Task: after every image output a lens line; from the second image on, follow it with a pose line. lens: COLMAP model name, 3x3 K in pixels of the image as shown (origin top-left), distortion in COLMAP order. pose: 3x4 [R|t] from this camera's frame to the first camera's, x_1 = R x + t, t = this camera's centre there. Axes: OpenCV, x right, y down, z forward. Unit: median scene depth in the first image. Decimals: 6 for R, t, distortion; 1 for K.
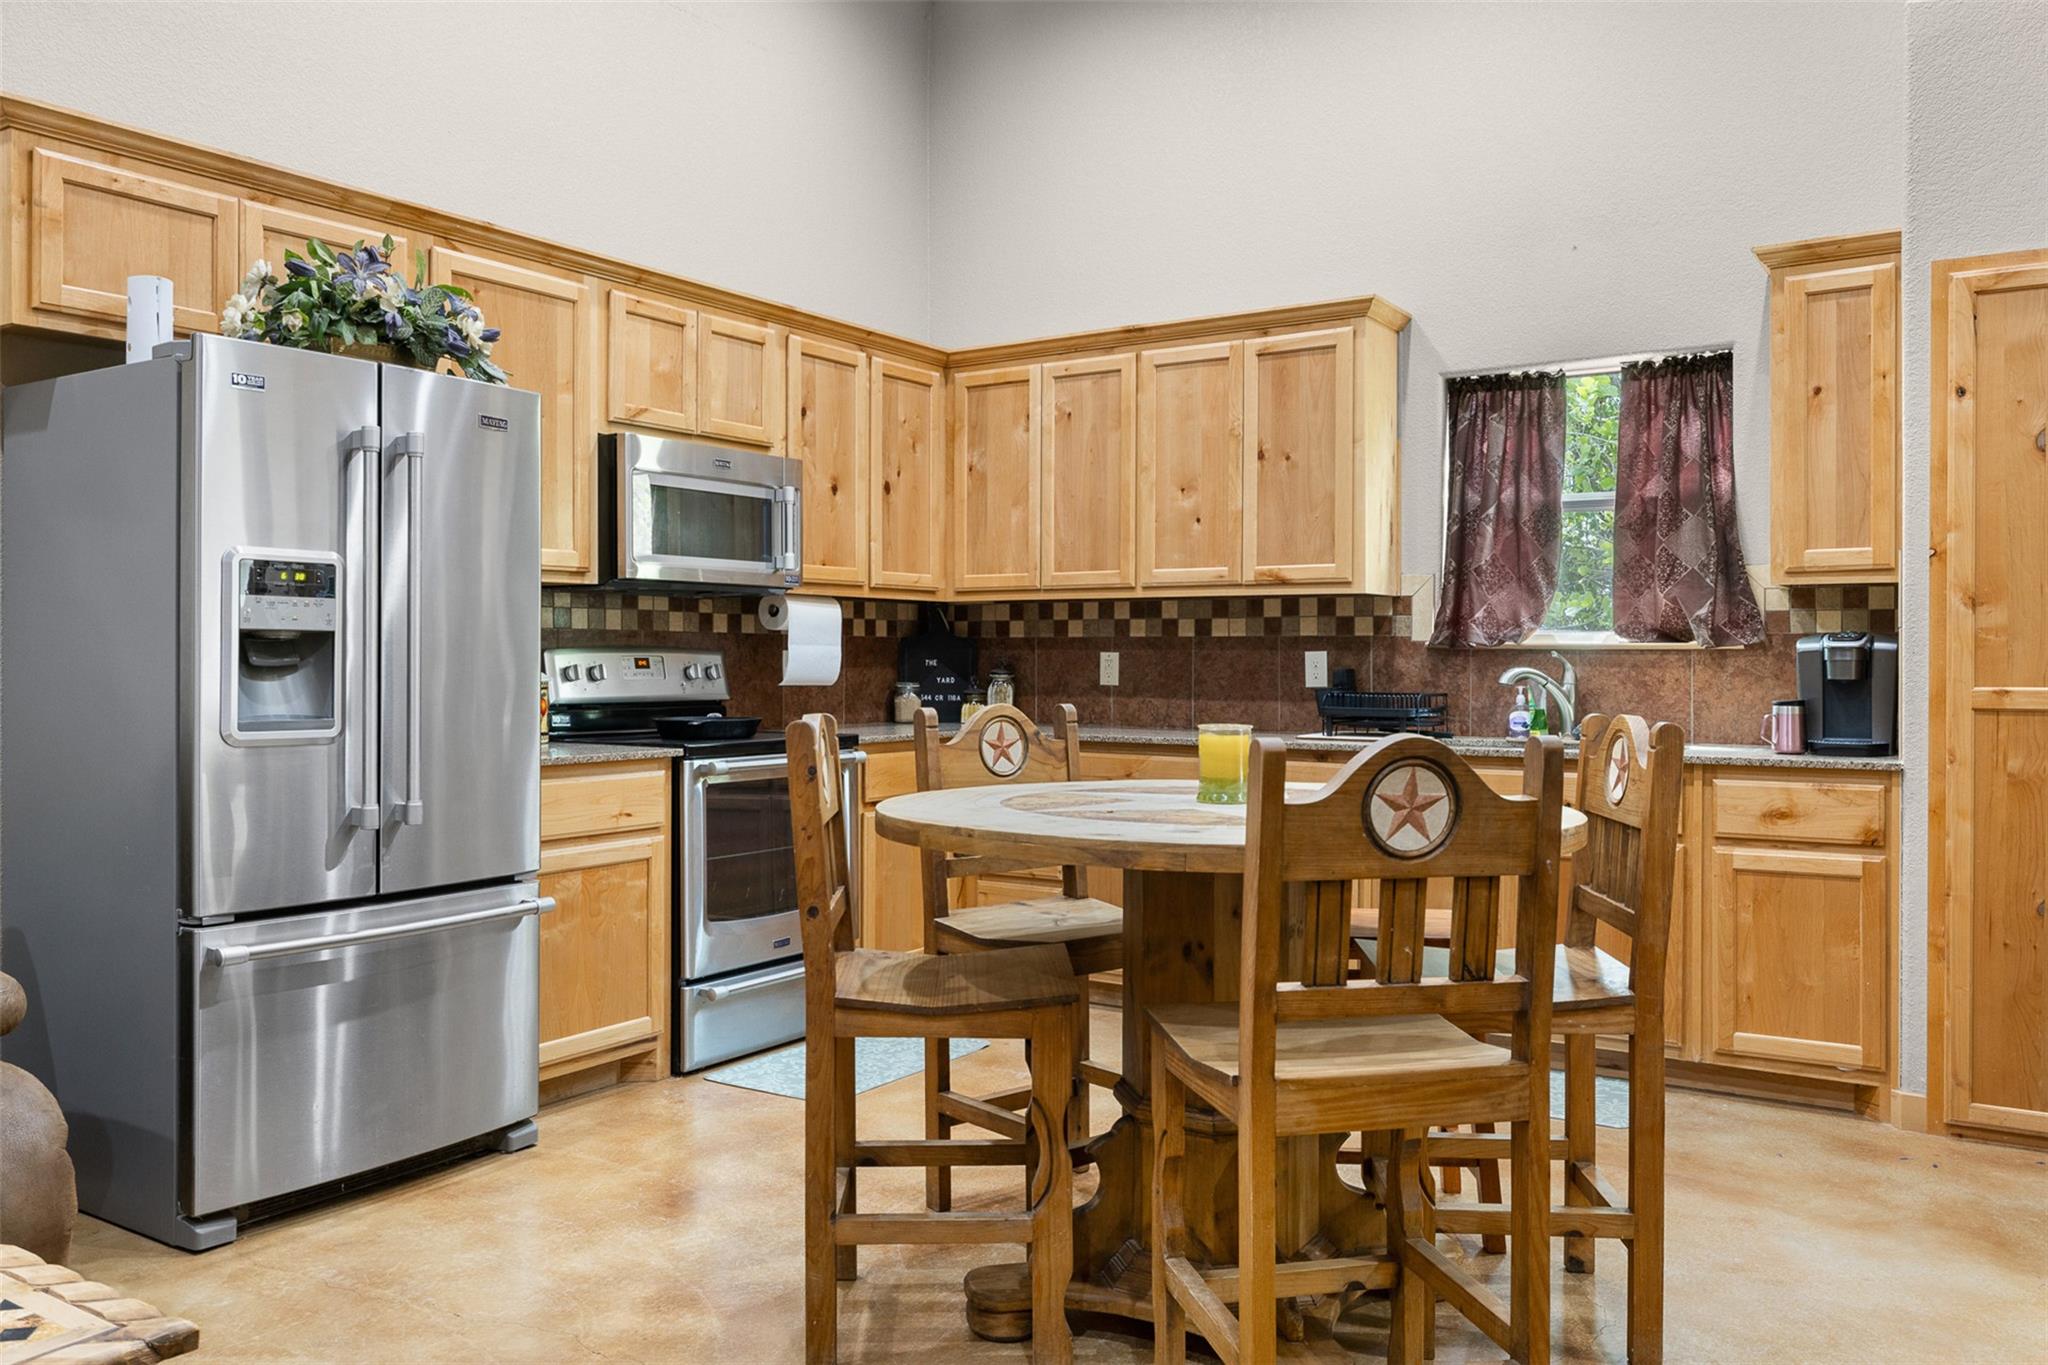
lens RADIAL K [[1563.5, 0, 1021.7], [0, 1563.5, 670.6], [0, 0, 1]] dist [-0.012901, 0.007529]
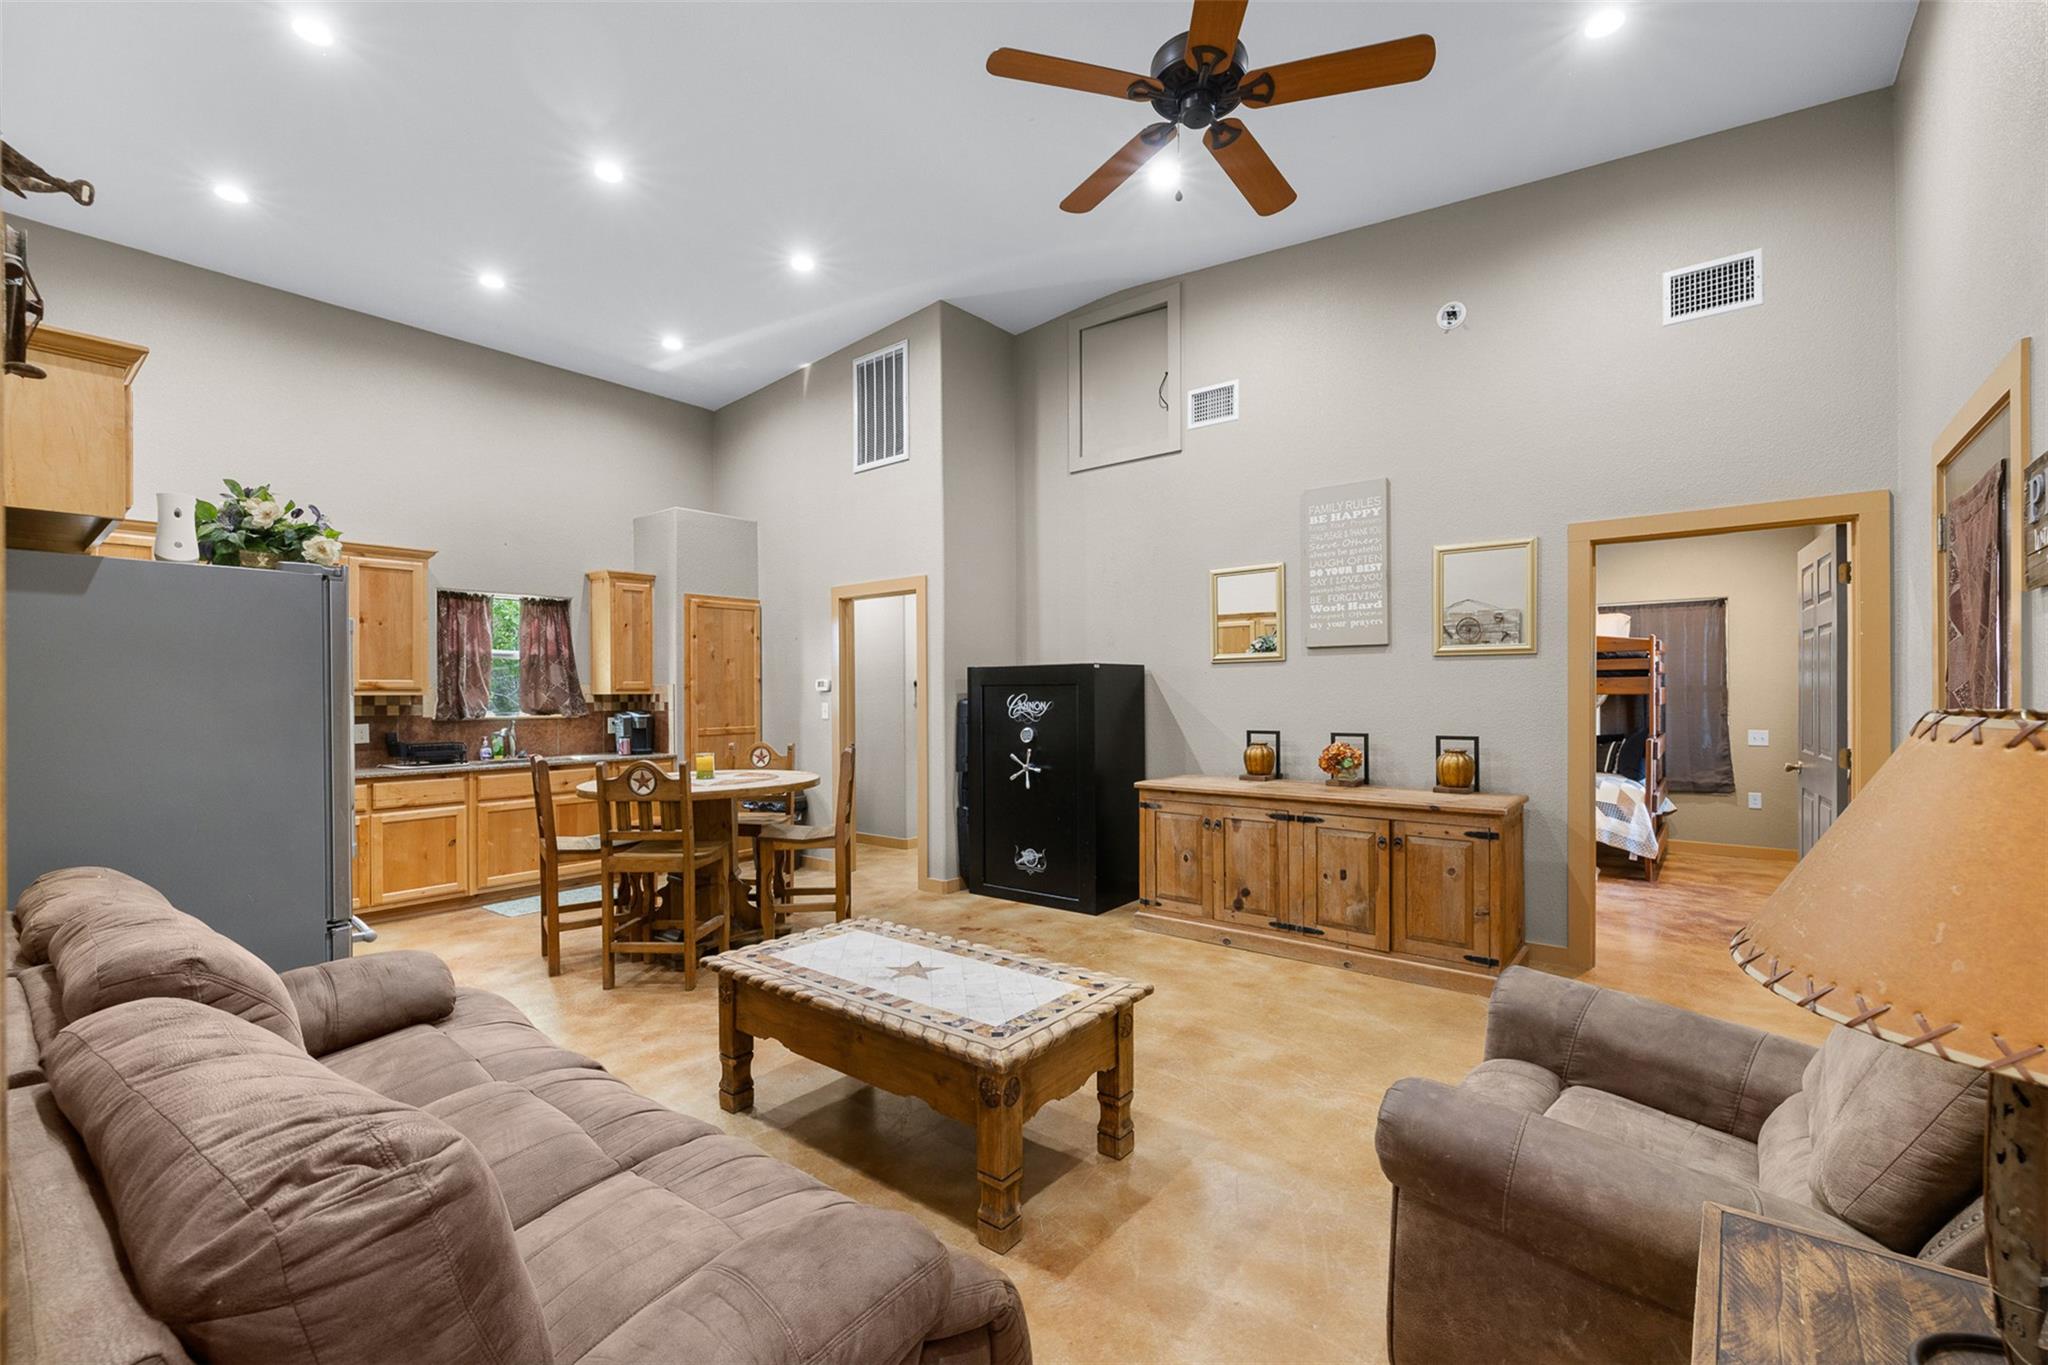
lens RADIAL K [[867.4, 0, 1027.0], [0, 867.4, 696.2], [0, 0, 1]] dist [0.002445, -0.000024]
pose [[0.090892, -0.007366, 0.995833, -0.816006], [0.016078, 0.999853, 0.005928, -0.041336], [-0.995731, 0.015472, 0.090997, 0.118748]]
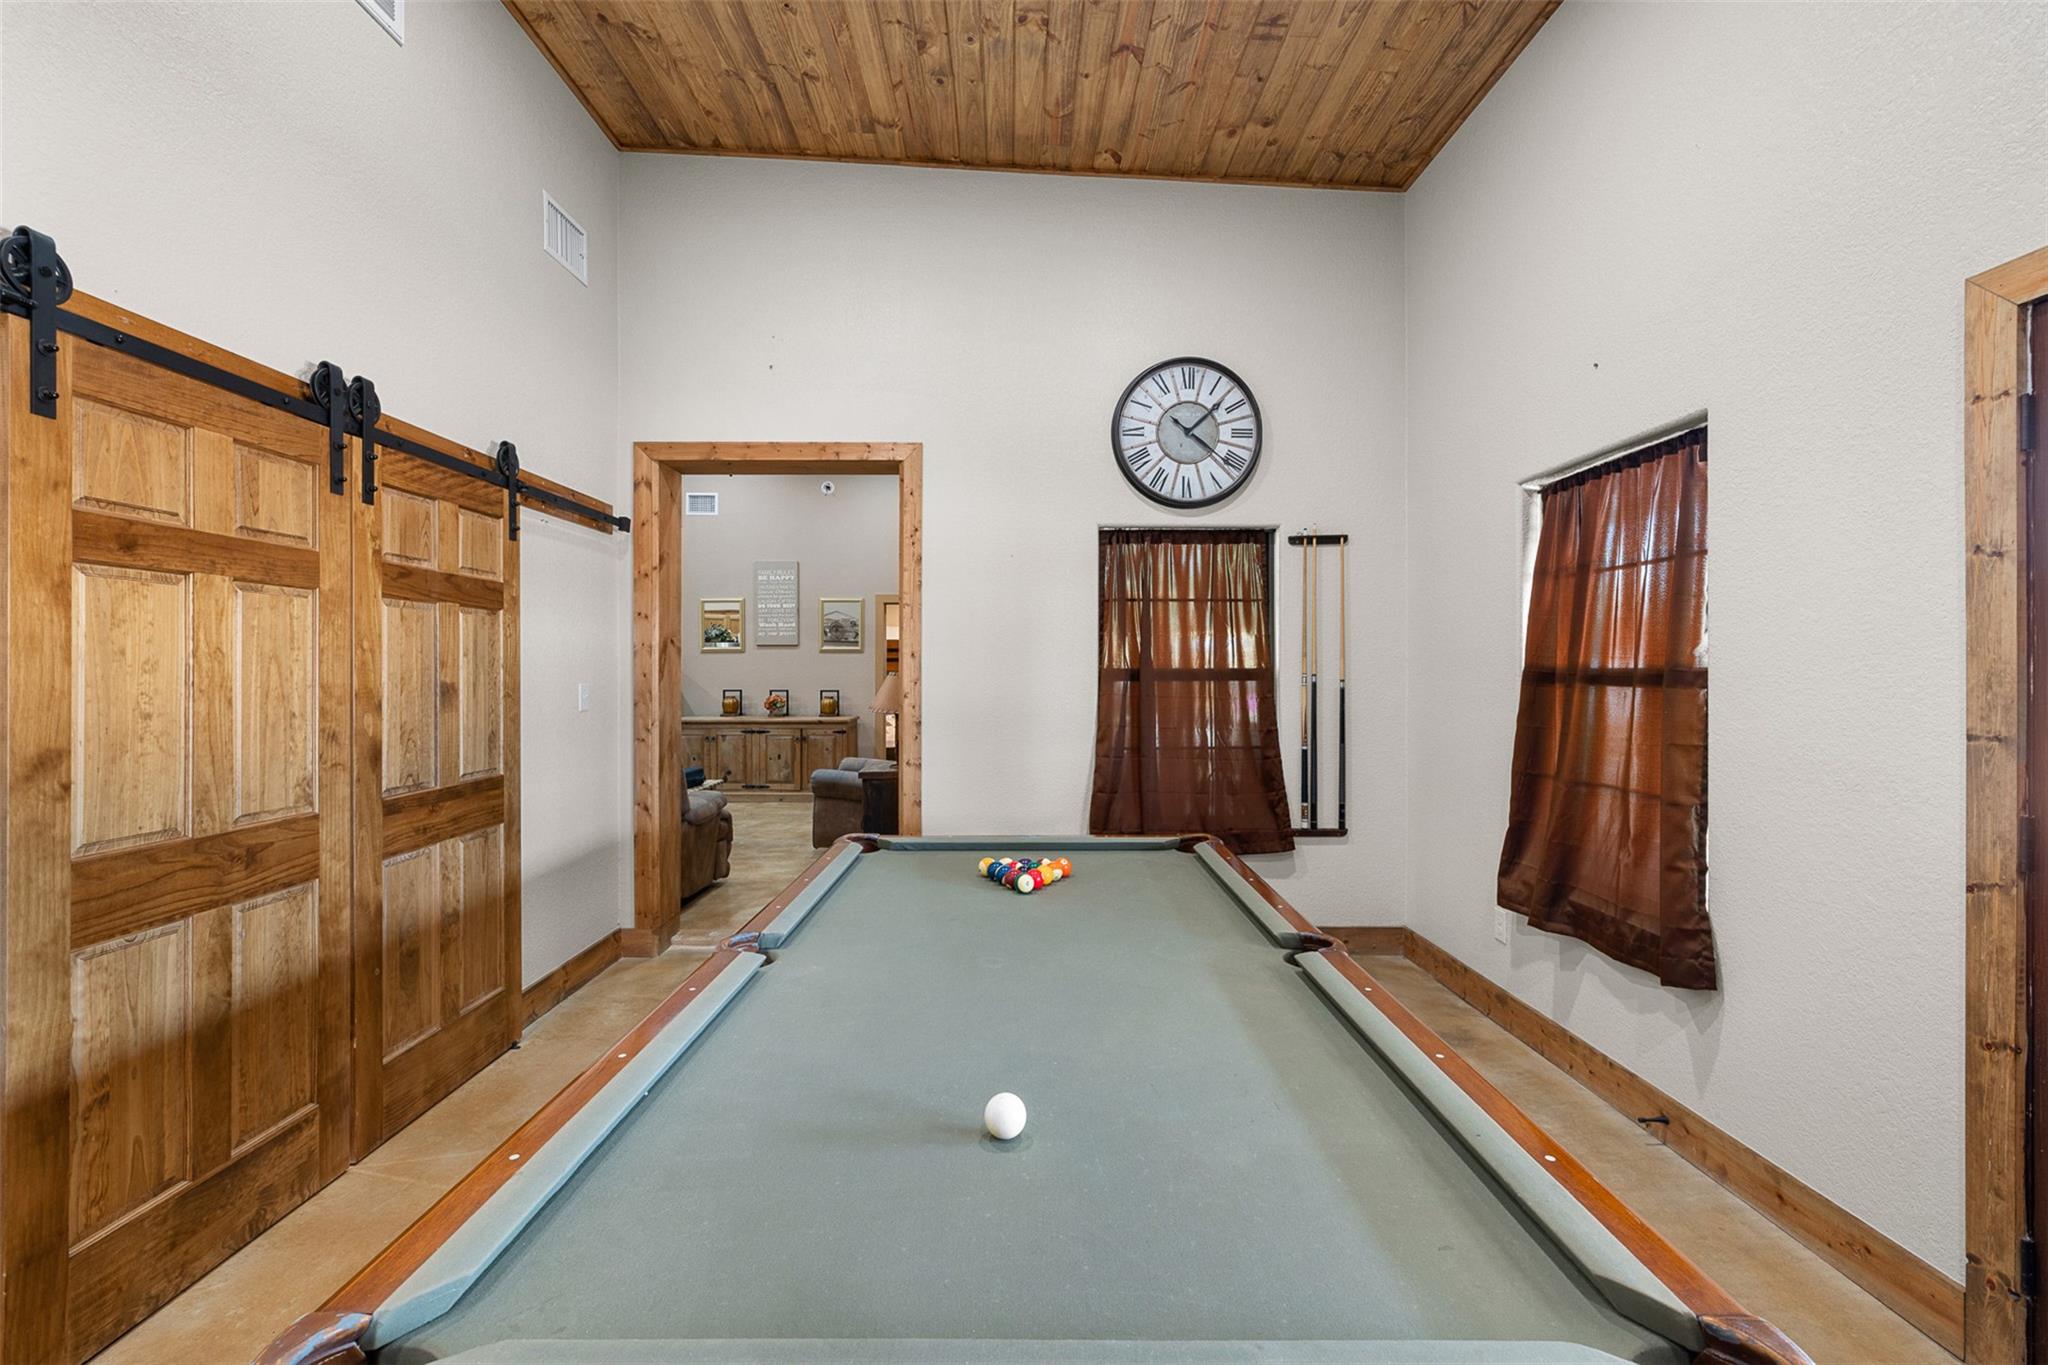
lens RADIAL K [[867.4, 0, 1015.1], [0, 867.4, 674.3], [0, 0, 1]] dist [0.002445, -0.000024]
pose [[-0.547182, -0.010262, 0.836951, -1.665619], [0.005742, 0.999855, 0.016013, -0.049436], [-0.836994, 0.013568, -0.547044, 0.446166]]
